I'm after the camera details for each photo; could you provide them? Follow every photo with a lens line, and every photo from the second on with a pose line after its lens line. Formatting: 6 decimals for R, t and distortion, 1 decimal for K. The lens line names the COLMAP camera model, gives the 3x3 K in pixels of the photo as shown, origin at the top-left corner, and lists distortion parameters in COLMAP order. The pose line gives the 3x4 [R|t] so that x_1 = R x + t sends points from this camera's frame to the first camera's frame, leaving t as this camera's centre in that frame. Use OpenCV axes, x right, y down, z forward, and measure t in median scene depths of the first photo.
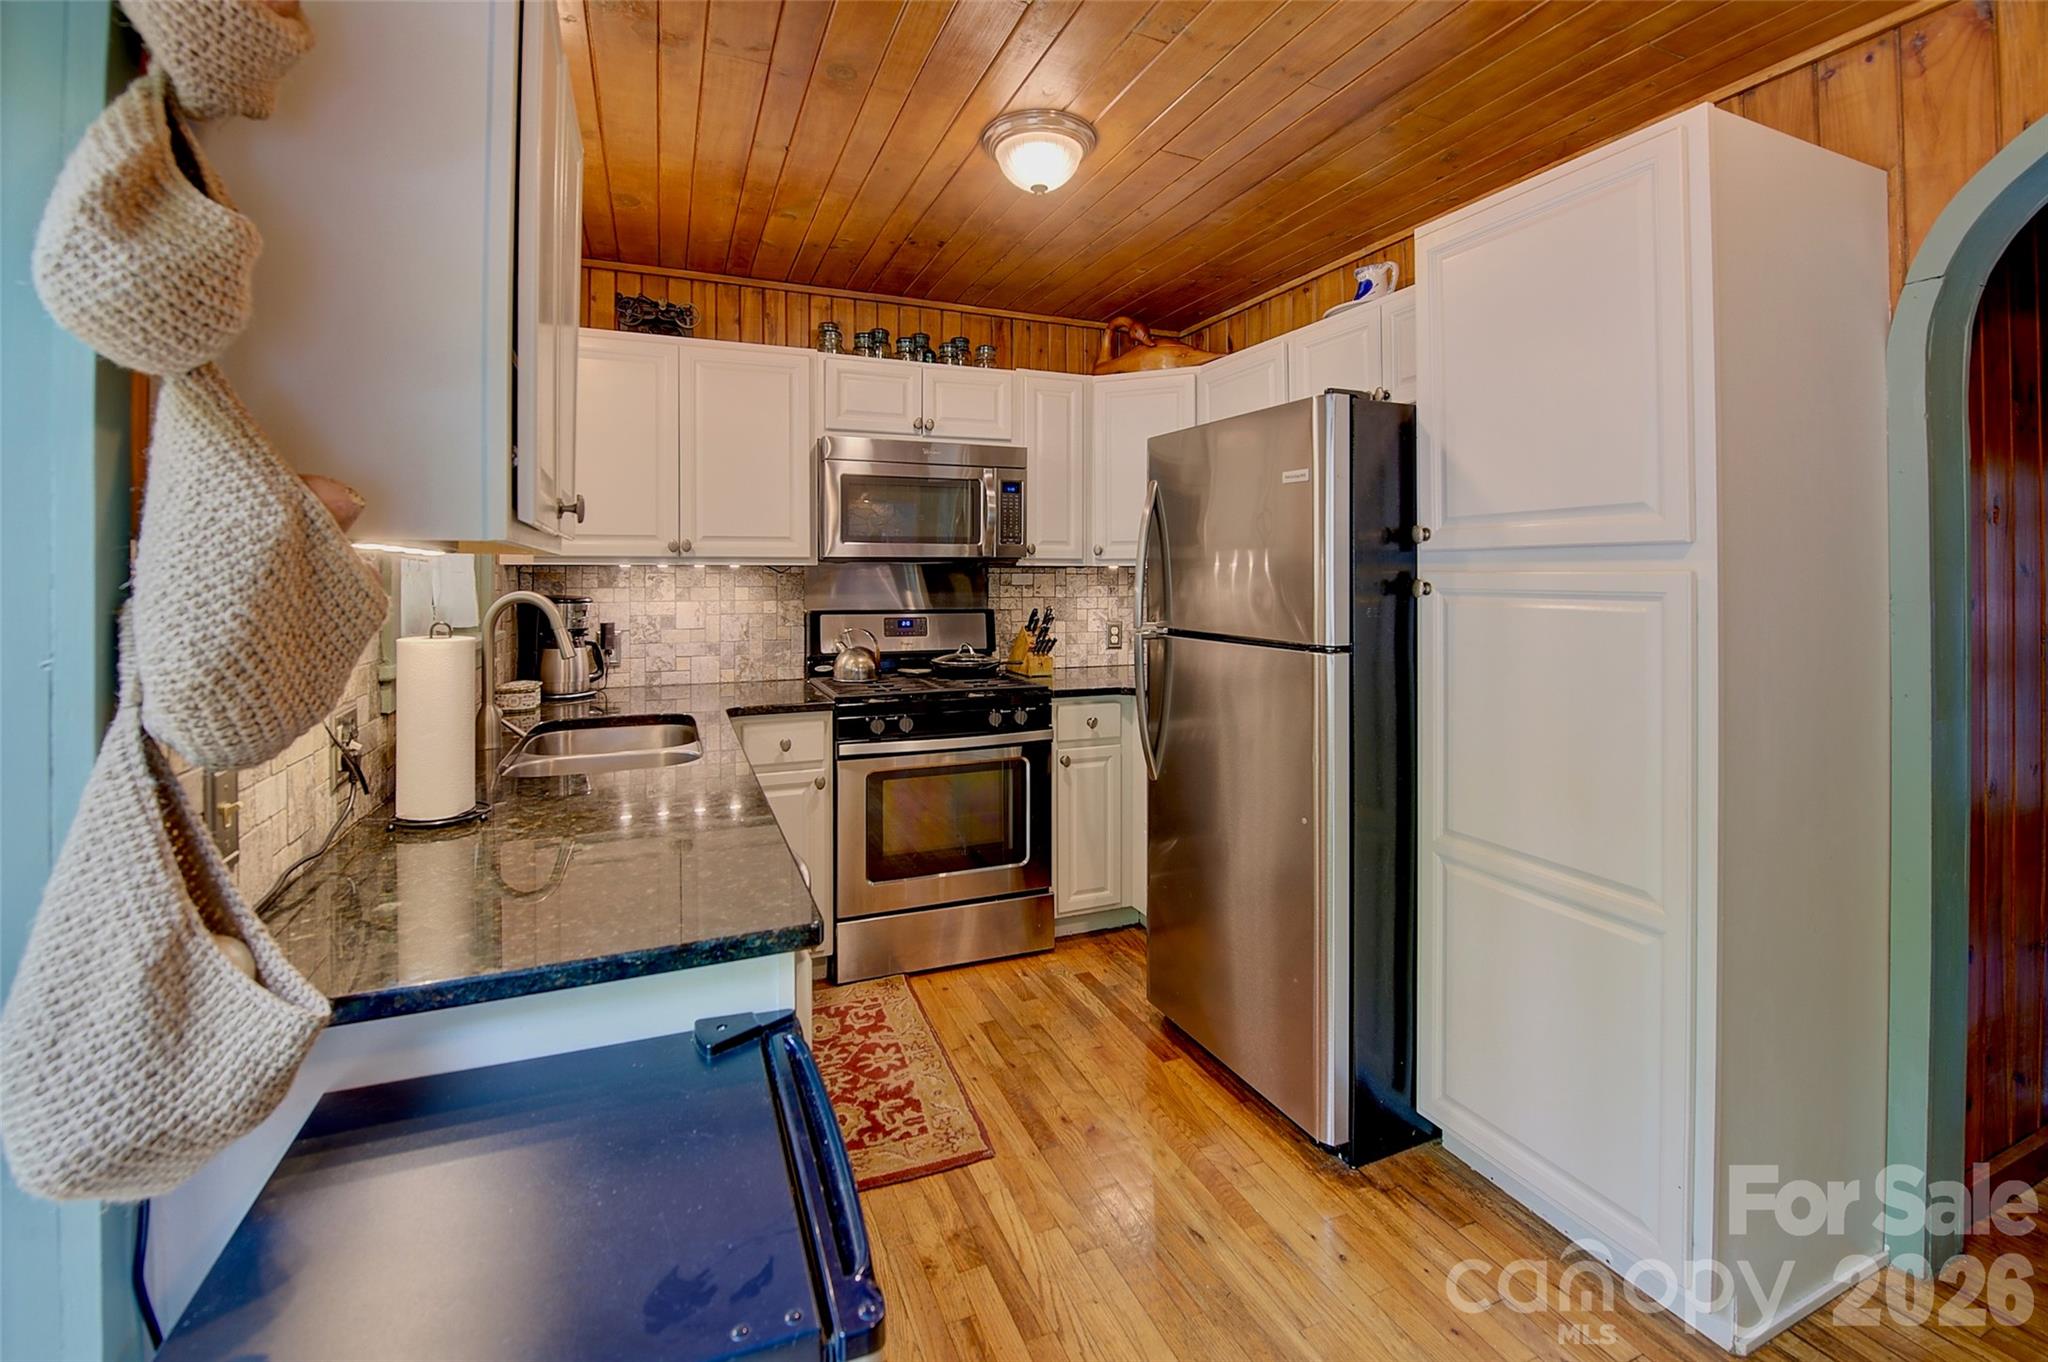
lens RADIAL K [[860.2, 0, 1020.3], [0, 860.2, 580.5], [0, 0, 1]] dist [-0.022149, -0.000215]
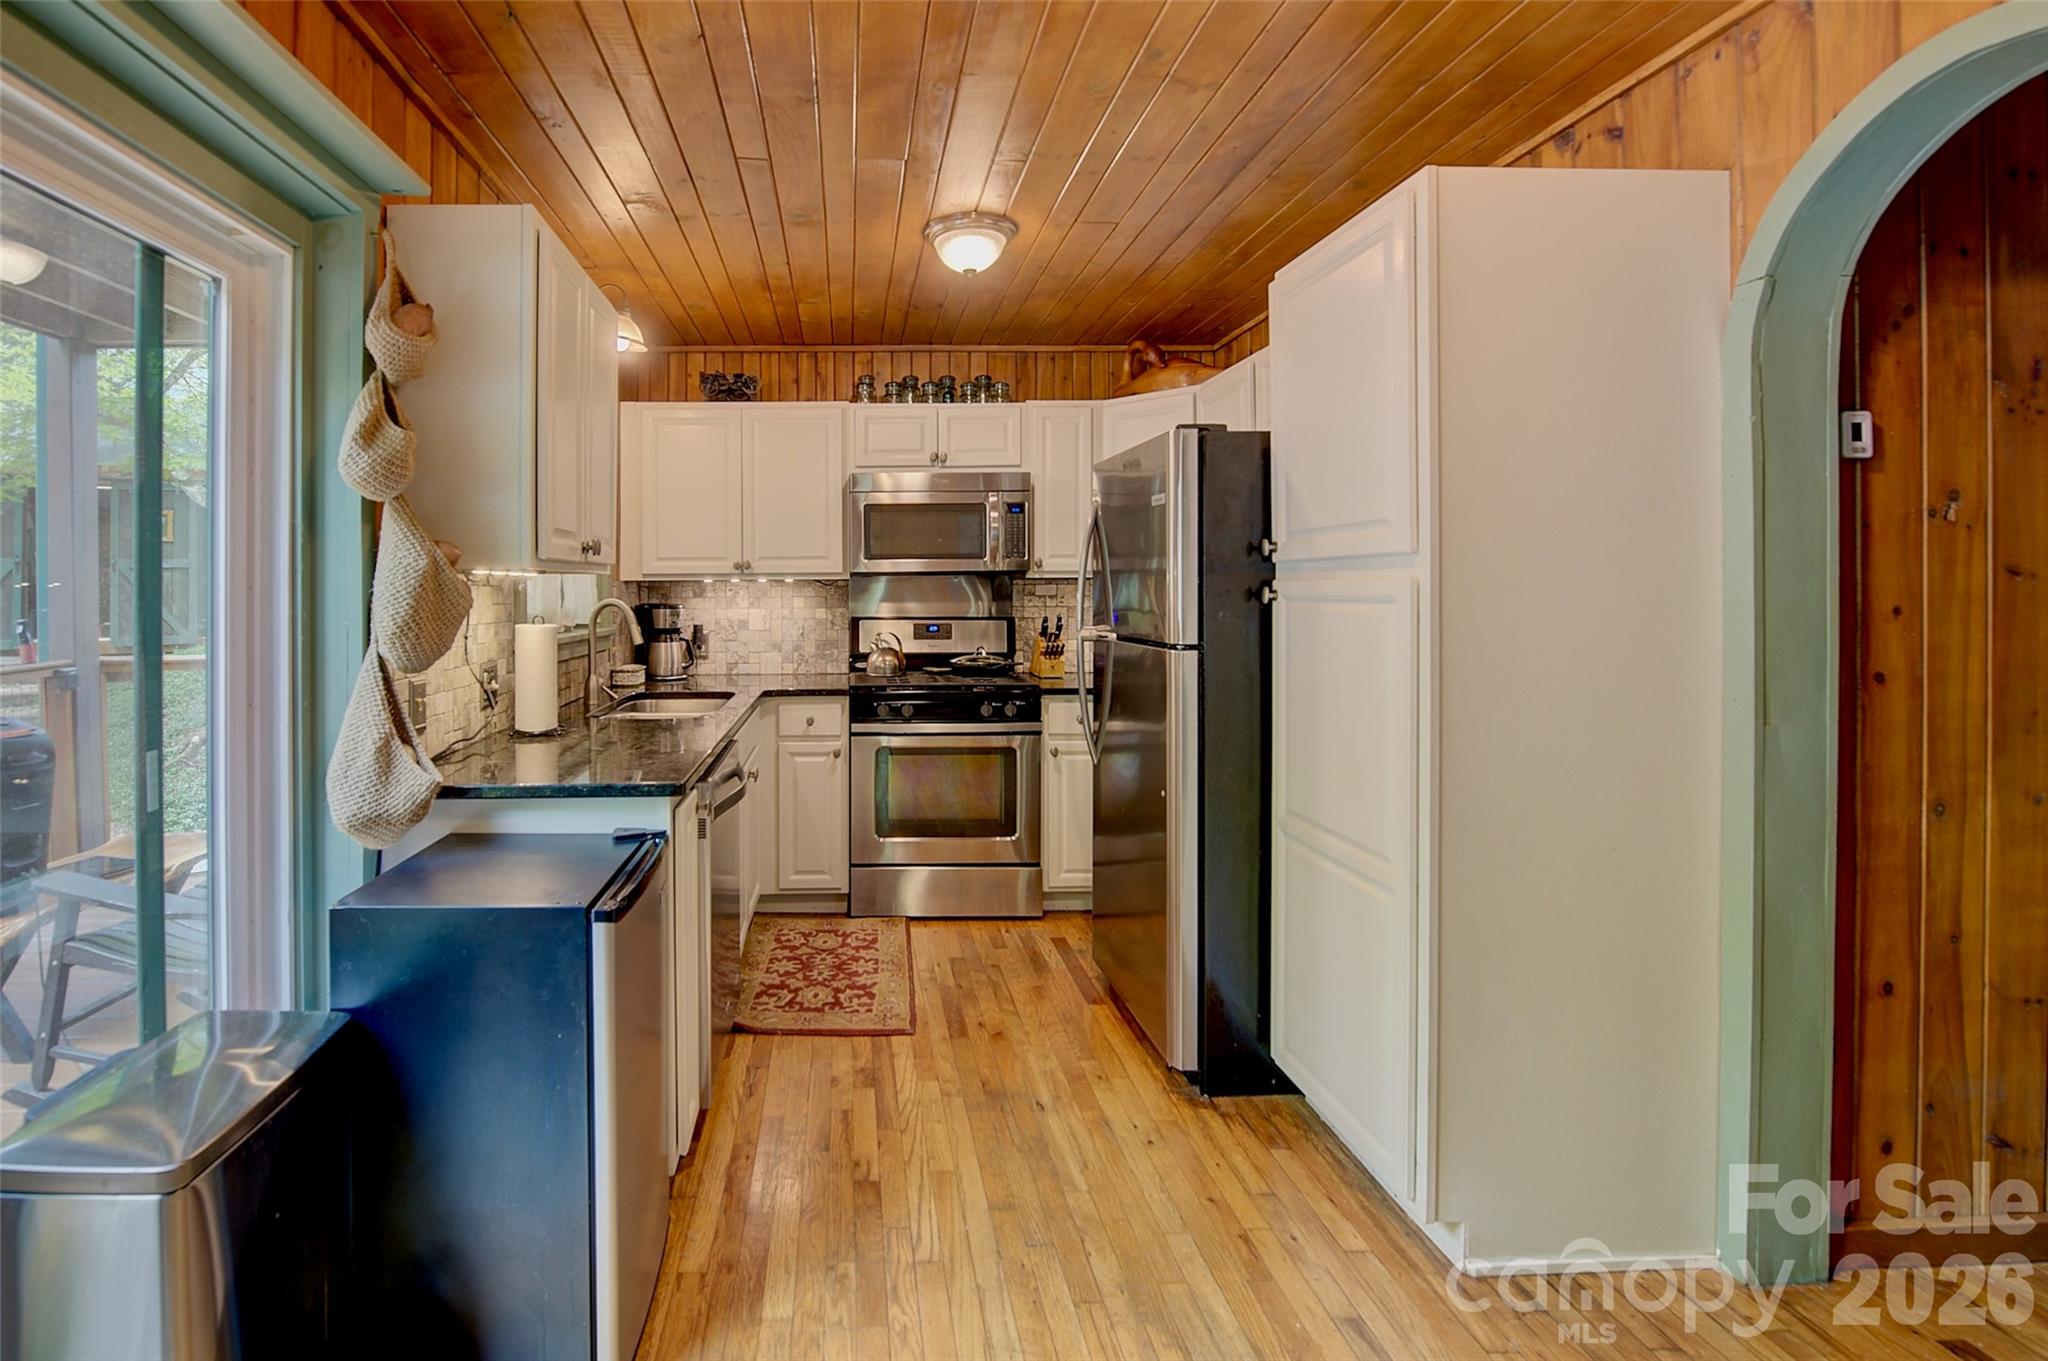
lens RADIAL K [[1010.4, 0, 936.4], [0, 1010.4, 601.2], [0, 0, 1]] dist [-0.024950, -0.000261]
pose [[0.932821, -0.000899, -0.360338, 0.432427], [0.002895, 0.999983, 0.004999, 0.007582], [0.360328, -0.005706, 0.932808, -0.320119]]
